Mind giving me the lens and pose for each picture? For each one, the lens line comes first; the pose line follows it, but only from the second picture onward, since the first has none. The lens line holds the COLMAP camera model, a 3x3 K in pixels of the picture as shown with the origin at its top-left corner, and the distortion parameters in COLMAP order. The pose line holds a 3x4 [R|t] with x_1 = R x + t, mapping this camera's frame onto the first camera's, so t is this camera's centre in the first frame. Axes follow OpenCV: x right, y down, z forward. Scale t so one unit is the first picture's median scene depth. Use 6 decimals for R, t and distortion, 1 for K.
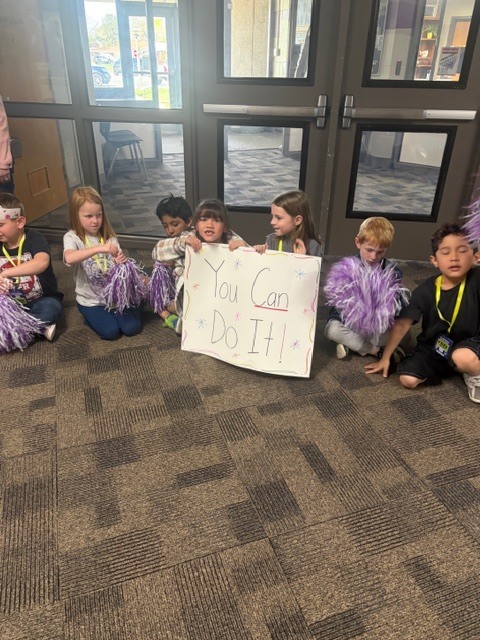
lens RADIAL K [[478.1, 0, 240.0], [0, 478.1, 320.0], [0, 0, 1]] dist [-0.049976, 0.157409]
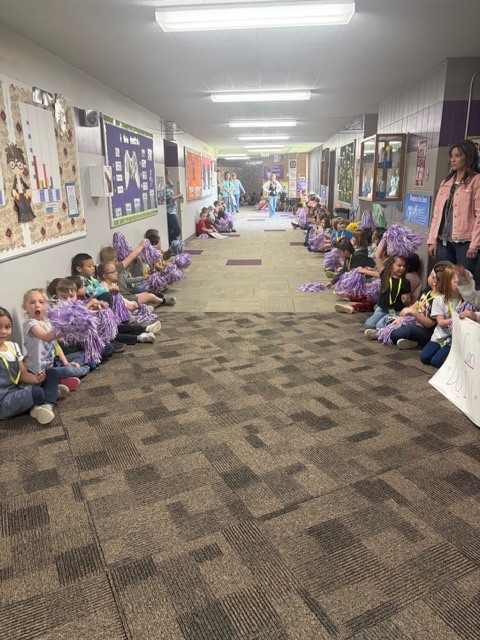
lens RADIAL K [[478.1, 0, 240.0], [0, 478.1, 320.0], [0, 0, 1]] dist [-0.049976, 0.157409]
pose [[0.136893, 0.266093, -0.954178, 1.310705], [-0.488451, 0.856133, 0.168675, -0.058945], [0.861787, 0.442979, 0.247172, 0.164428]]
